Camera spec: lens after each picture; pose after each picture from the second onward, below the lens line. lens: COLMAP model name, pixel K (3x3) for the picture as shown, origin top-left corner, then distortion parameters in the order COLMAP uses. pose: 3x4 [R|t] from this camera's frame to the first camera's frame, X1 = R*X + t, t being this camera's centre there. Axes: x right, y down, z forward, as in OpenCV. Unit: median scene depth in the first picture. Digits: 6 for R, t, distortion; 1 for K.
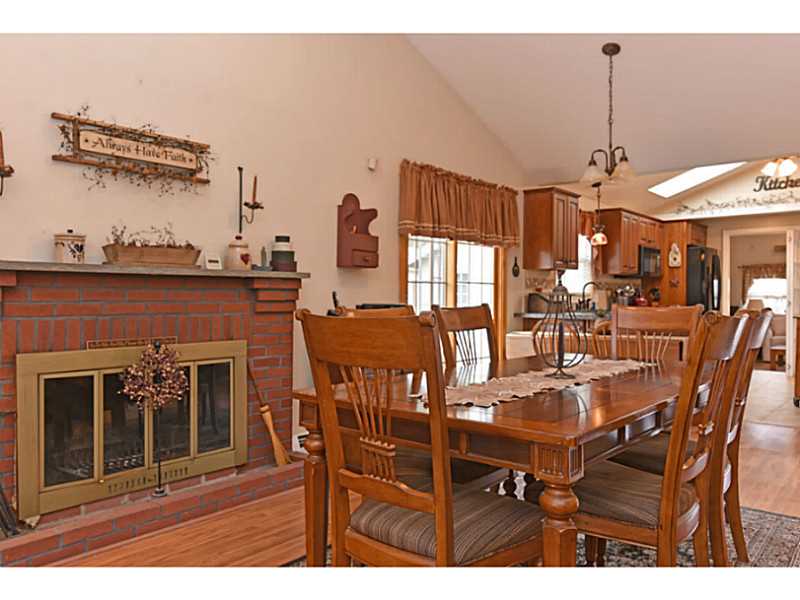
lens RADIAL K [[618.4, 0, 397.9], [0, 618.4, 302.3], [0, 0, 1]] dist [0.003411, -0.000554]
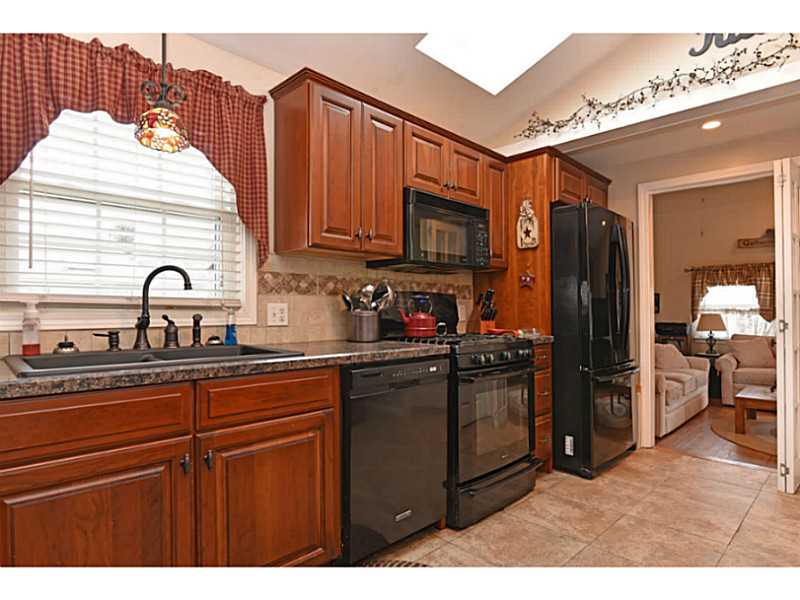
lens RADIAL K [[455.1, 0, 399.2], [0, 455.1, 295.9], [0, 0, 1]] dist [0.003312, 0.001358]
pose [[0.996496, 0.000147, -0.083636, 0.378359], [-0.003331, 0.999274, -0.037939, -0.006333], [0.083570, 0.038085, 0.995774, 0.639005]]
